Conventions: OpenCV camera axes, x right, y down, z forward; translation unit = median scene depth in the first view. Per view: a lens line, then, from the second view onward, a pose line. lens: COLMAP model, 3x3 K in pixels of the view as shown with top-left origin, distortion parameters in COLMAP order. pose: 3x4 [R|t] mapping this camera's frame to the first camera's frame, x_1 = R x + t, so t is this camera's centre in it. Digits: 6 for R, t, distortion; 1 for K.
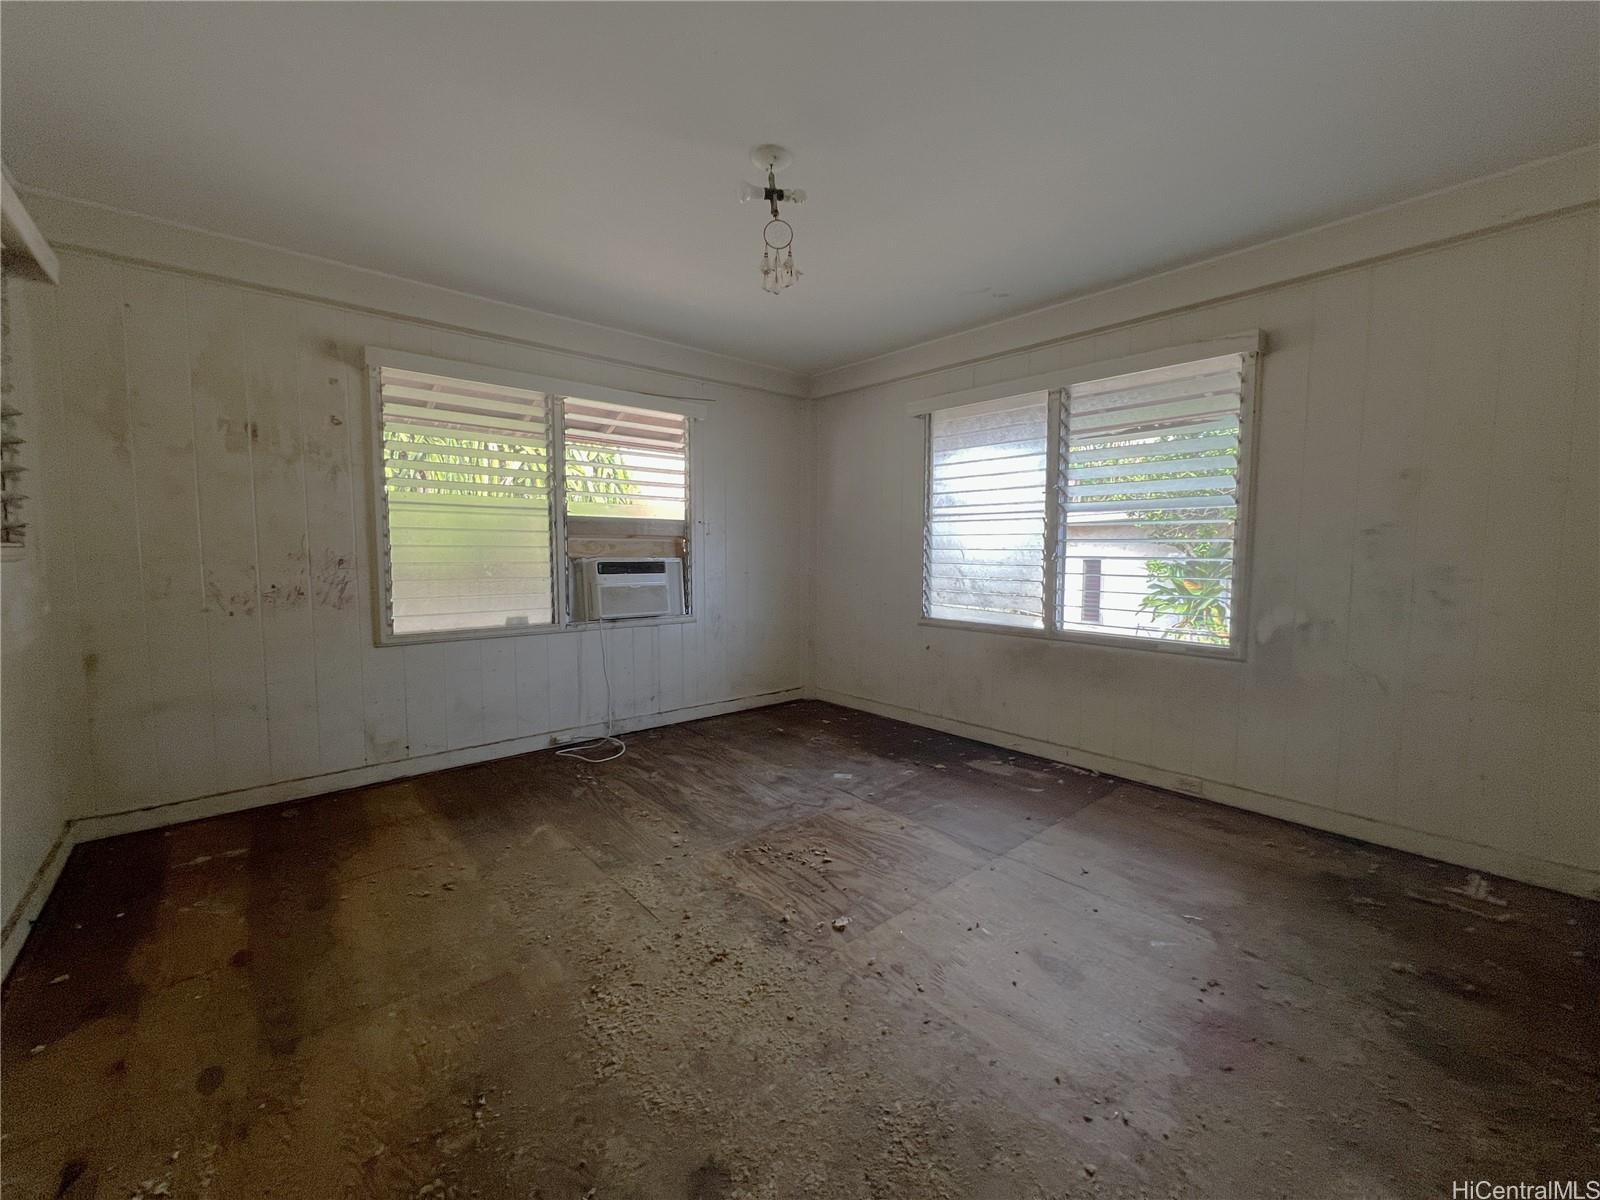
lens RADIAL K [[642.1, 0, 796.0], [0, 642.1, 598.3], [0, 0, 1]] dist [-0.000112, 0.000582]
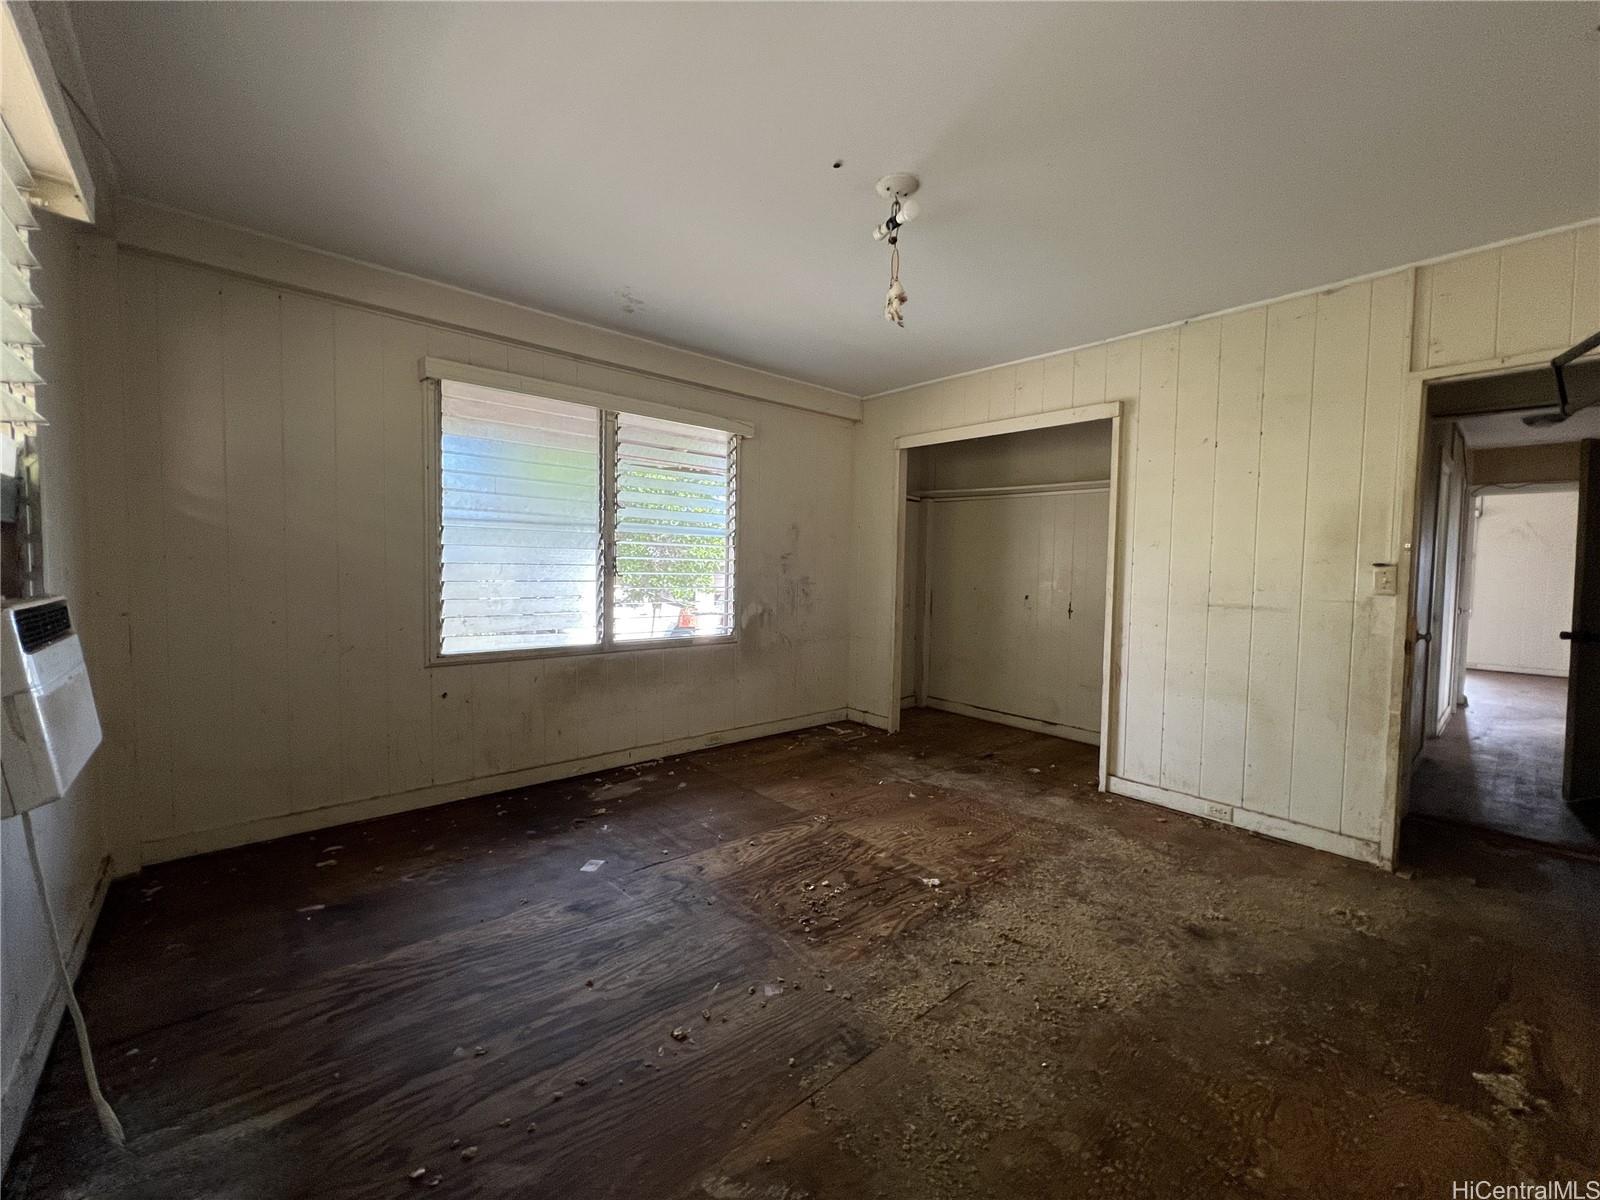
lens RADIAL K [[642.1, 0, 796.0], [0, 642.1, 598.3], [0, 0, 1]] dist [-0.000112, 0.000582]
pose [[-0.004284, -0.053788, 0.998543, -0.697879], [0.057692, 0.996876, 0.053945, -0.067806], [-0.998325, 0.057839, -0.001167, 0.774247]]
